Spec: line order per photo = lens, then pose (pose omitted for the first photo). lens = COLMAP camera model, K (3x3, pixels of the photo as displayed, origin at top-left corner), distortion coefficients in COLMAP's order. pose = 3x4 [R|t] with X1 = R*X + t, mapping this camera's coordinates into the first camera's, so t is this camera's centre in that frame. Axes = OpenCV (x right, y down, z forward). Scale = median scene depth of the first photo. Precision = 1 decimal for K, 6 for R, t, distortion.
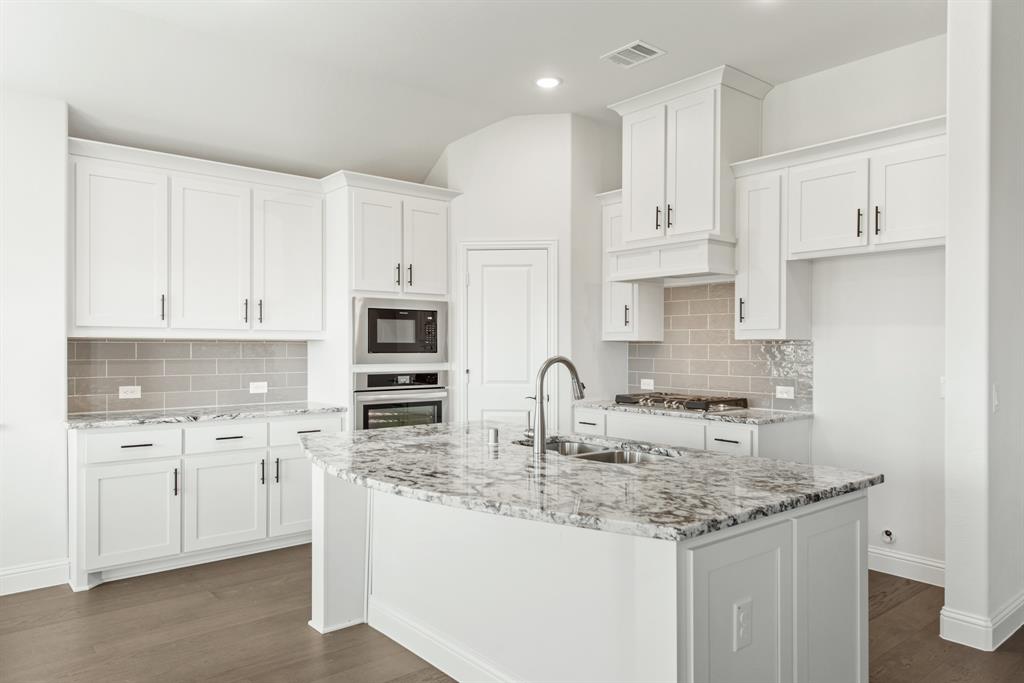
lens RADIAL K [[693.5, 0, 508.9], [0, 693.5, 350.9], [0, 0, 1]] dist [0.051950, 0.001329]
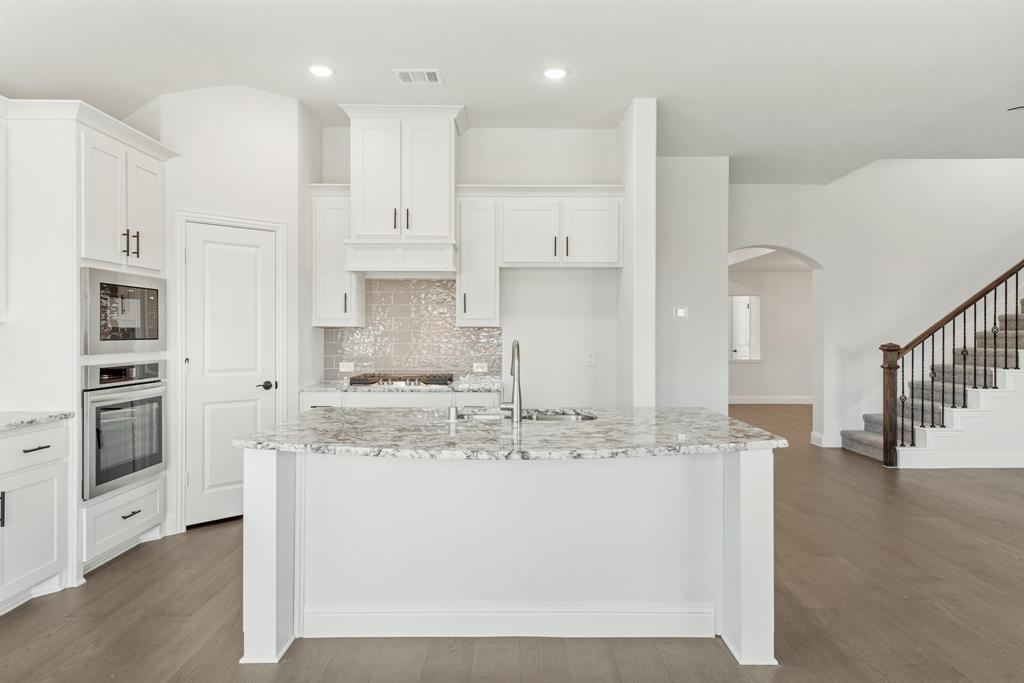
lens RADIAL K [[654.9, 0, 514.7], [0, 654.9, 334.6], [0, 0, 1]] dist [0.019682, -0.004363]
pose [[0.638162, -0.003231, 0.769895, -0.462715], [0.005607, 0.999984, -0.000451, -0.000229], [-0.769882, 0.004605, 0.638170, 0.164039]]
